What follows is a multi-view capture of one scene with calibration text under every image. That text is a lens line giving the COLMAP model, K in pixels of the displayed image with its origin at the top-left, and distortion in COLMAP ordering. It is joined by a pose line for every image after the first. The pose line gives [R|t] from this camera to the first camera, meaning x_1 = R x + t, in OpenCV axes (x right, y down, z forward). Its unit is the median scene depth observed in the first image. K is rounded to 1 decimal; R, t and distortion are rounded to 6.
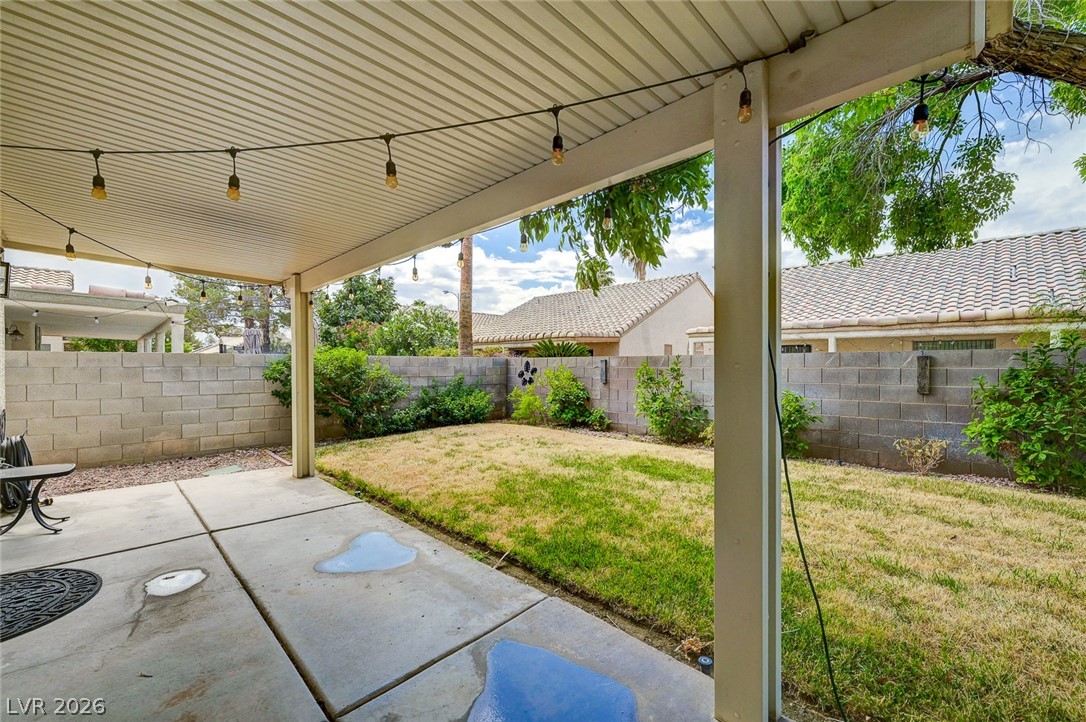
lens RADIAL K [[456.5, 0, 550.2], [0, 456.5, 360.6], [0, 0, 1]] dist [-0.001201, 0.000413]
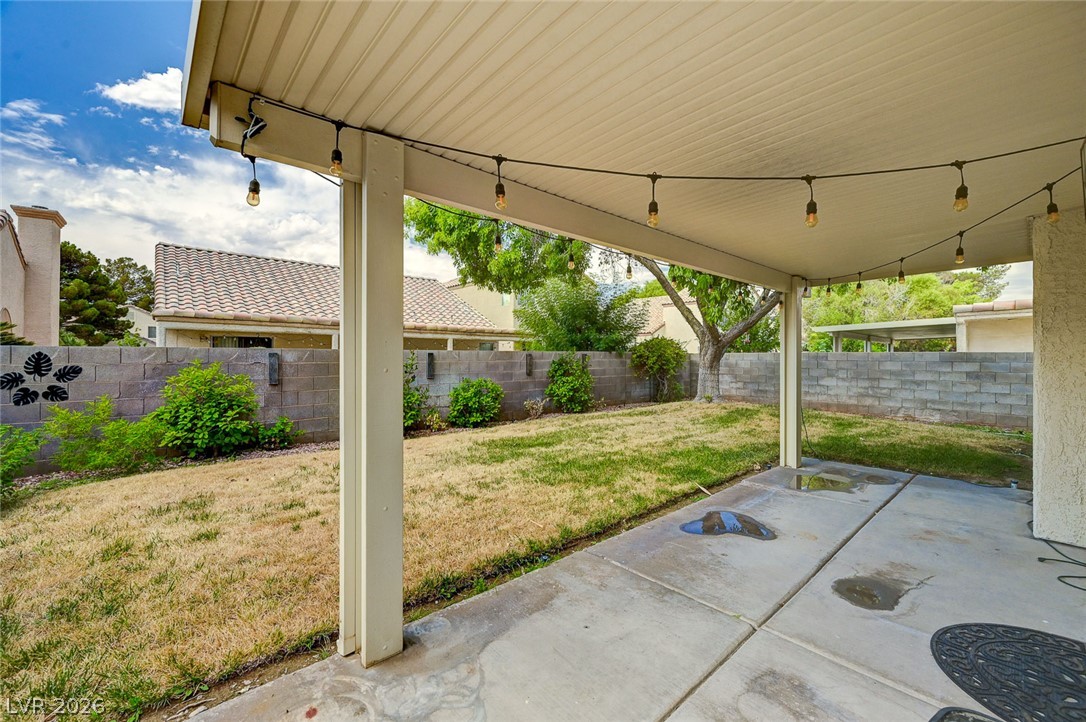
lens RADIAL K [[436.8, 0, 546.9], [0, 436.8, 358.8], [0, 0, 1]] dist [-0.001221, 0.000103]
pose [[0.048573, -0.004563, 0.998809, -0.580682], [-0.010744, 0.999929, 0.005090, -0.000960], [-0.998762, -0.010979, 0.048521, 0.537402]]
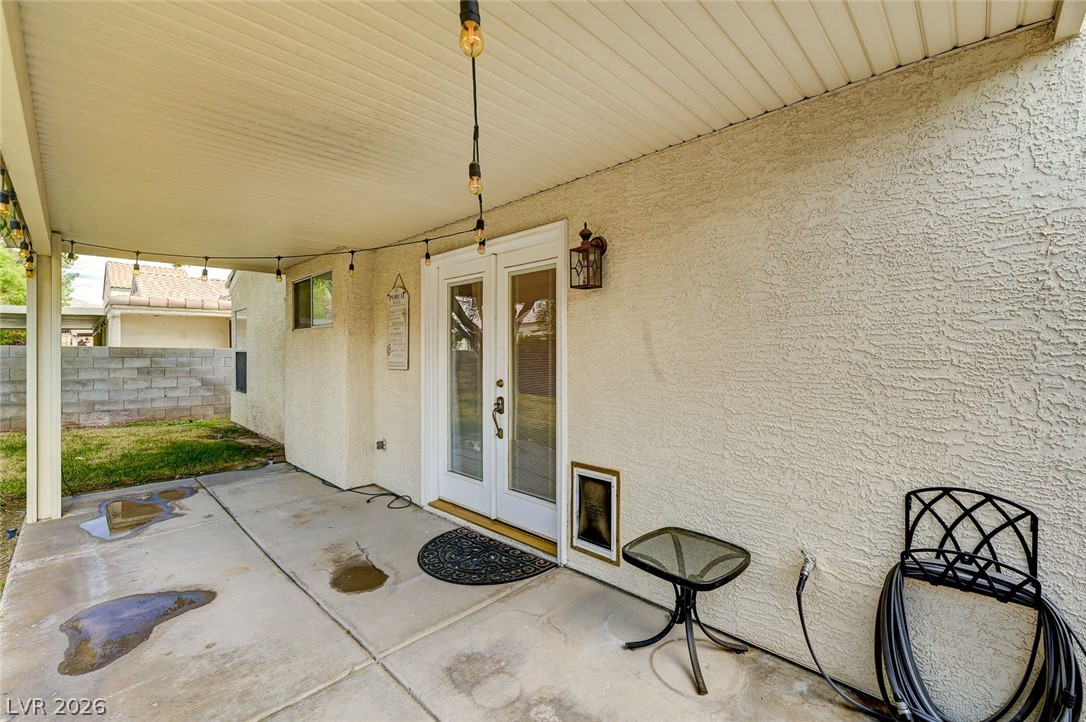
lens RADIAL K [[456.5, 0, 550.2], [0, 456.5, 360.6], [0, 0, 1]] dist [-0.001201, 0.000413]
pose [[-0.999647, -0.004253, -0.026220, -0.398094], [-0.004398, 0.999975, 0.005489, -0.001563], [0.026196, 0.005602, -0.999641, 0.667013]]
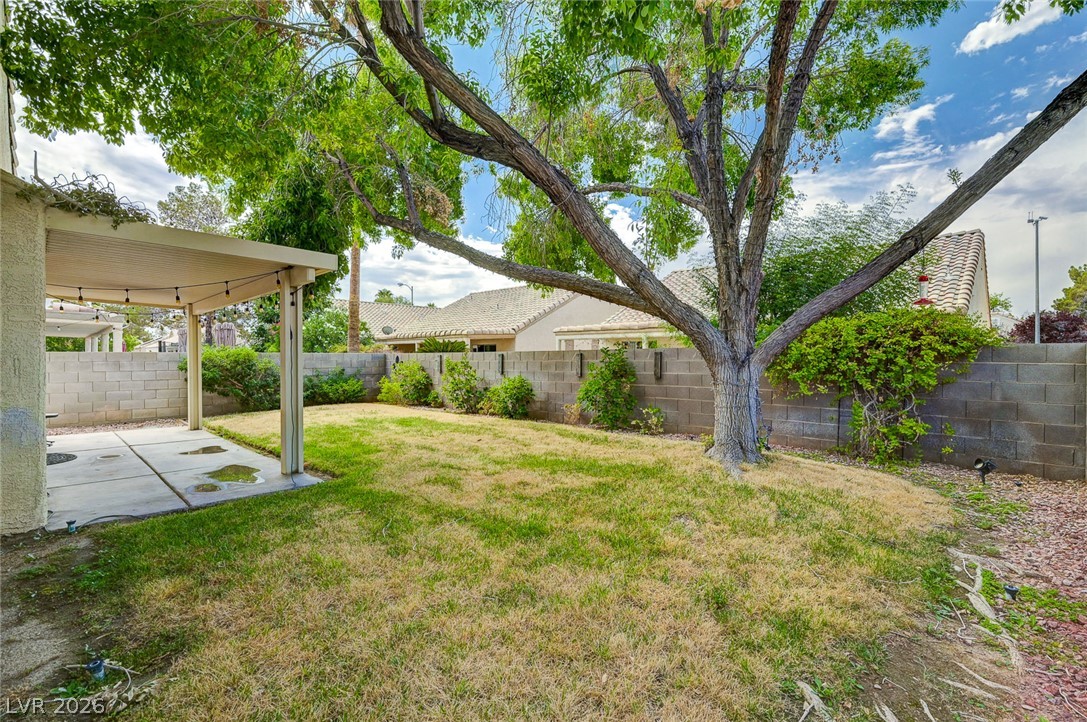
lens RADIAL K [[508.9, 0, 561.1], [0, 508.9, 352.0], [0, 0, 1]] dist [-0.001153, -0.000729]
pose [[0.999762, -0.002805, 0.021643, 0.454873], [0.002832, 0.999995, -0.001229, -0.008077], [-0.021639, 0.001290, 0.999765, -0.523540]]
